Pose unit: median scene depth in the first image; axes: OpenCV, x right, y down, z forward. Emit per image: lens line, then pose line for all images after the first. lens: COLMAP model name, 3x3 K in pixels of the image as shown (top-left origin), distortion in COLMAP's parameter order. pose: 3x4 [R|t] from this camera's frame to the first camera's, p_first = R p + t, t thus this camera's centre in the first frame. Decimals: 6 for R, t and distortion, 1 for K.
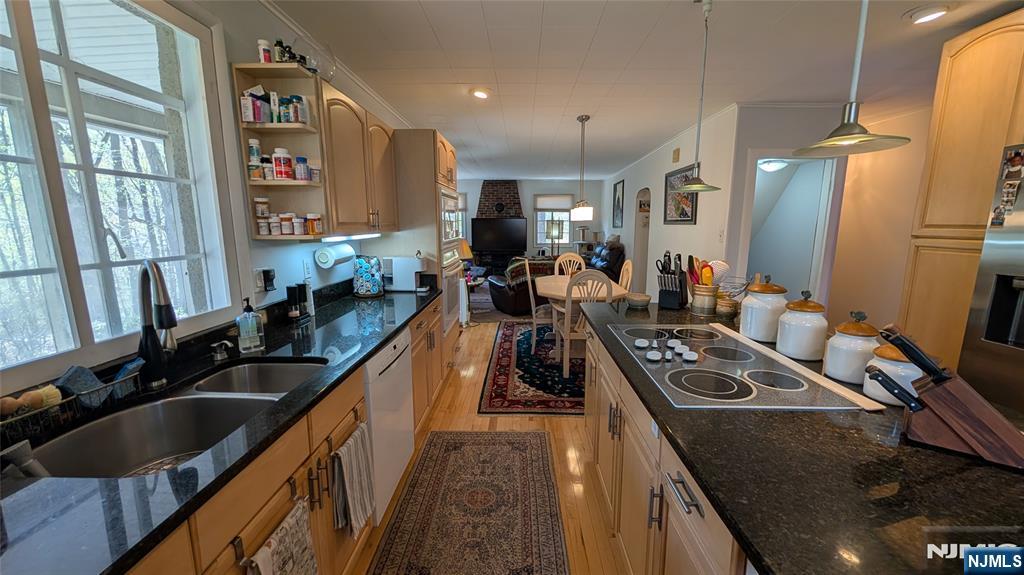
lens RADIAL K [[384.5, 0, 512.5], [0, 384.5, 289.0], [0, 0, 1]] dist [-0.001512, 0.000438]
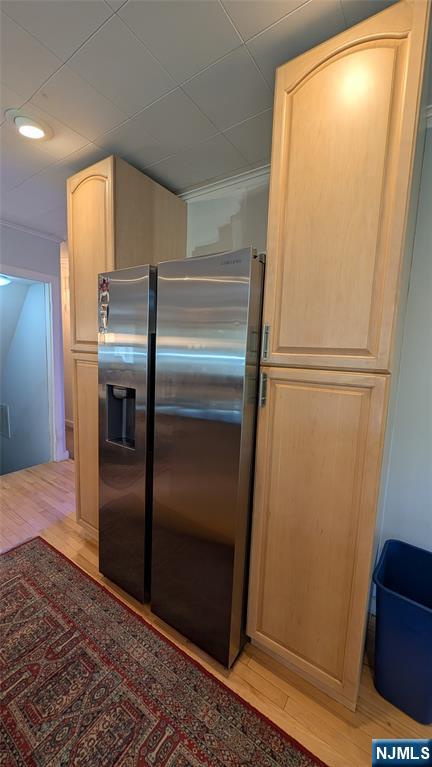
lens RADIAL K [[288.0, 0, 214.9], [0, 288.0, 384.0], [0, 0, 1]] dist [-0.001512, 0.000438]
pose [[0.546796, -0.086745, 0.832760, 0.708186], [0.099196, 0.994325, 0.038441, -0.039594], [-0.831369, 0.061587, 0.552297, 0.245068]]
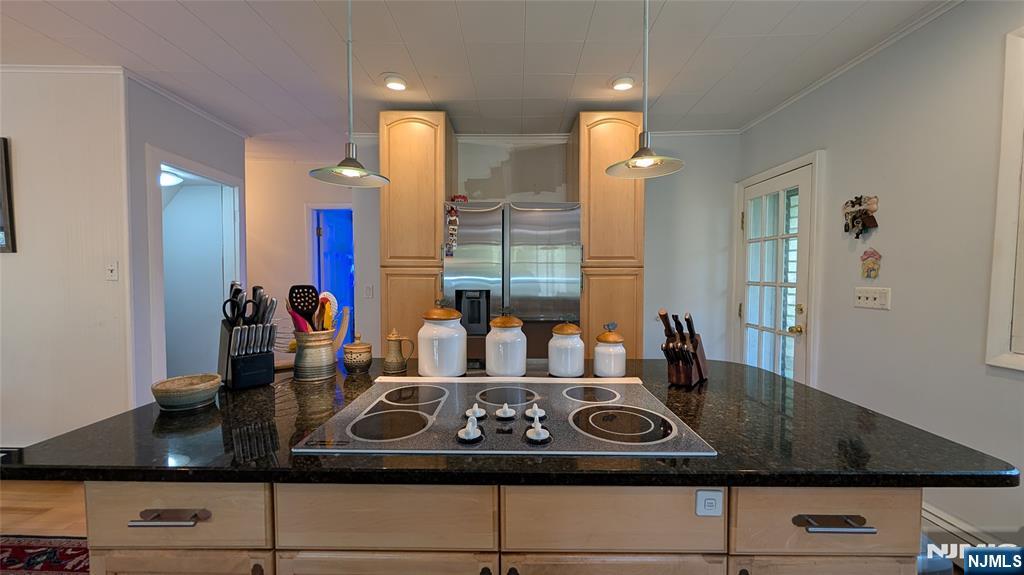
lens RADIAL K [[384.5, 0, 512.5], [0, 384.5, 289.0], [0, 0, 1]] dist [-0.001512, 0.000438]
pose [[-0.014675, -0.032161, 0.999375, -0.174001], [0.158906, 0.986705, 0.034087, -0.056042], [-0.987185, 0.159307, -0.009369, 0.793675]]
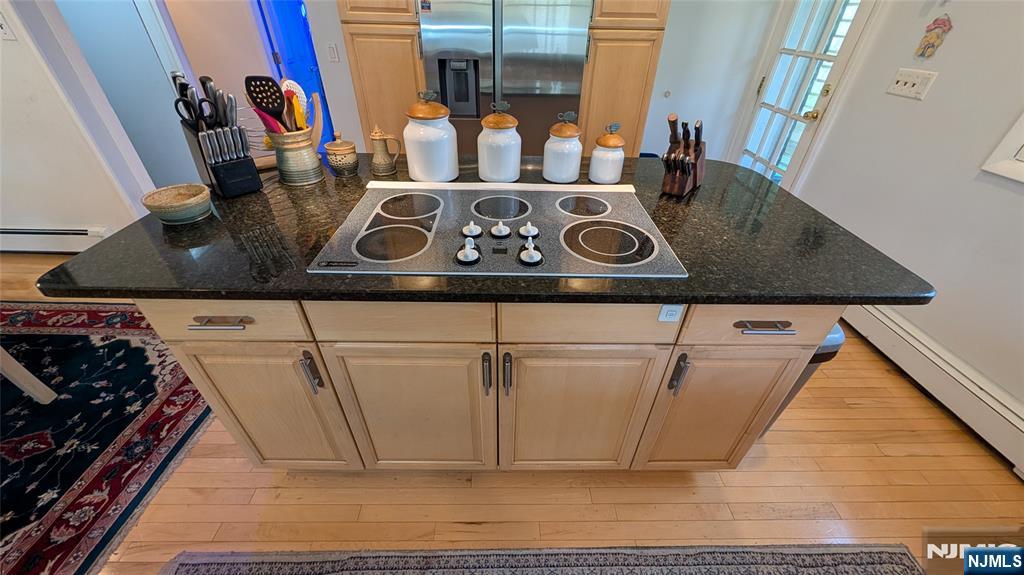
lens RADIAL K [[384.5, 0, 512.5], [0, 384.5, 289.0], [0, 0, 1]] dist [-0.001512, 0.000438]
pose [[-0.033907, -0.583163, 0.811647, -0.151242], [0.142267, 0.801028, 0.581476, -0.126072], [-0.989247, 0.135186, 0.055804, 0.788372]]
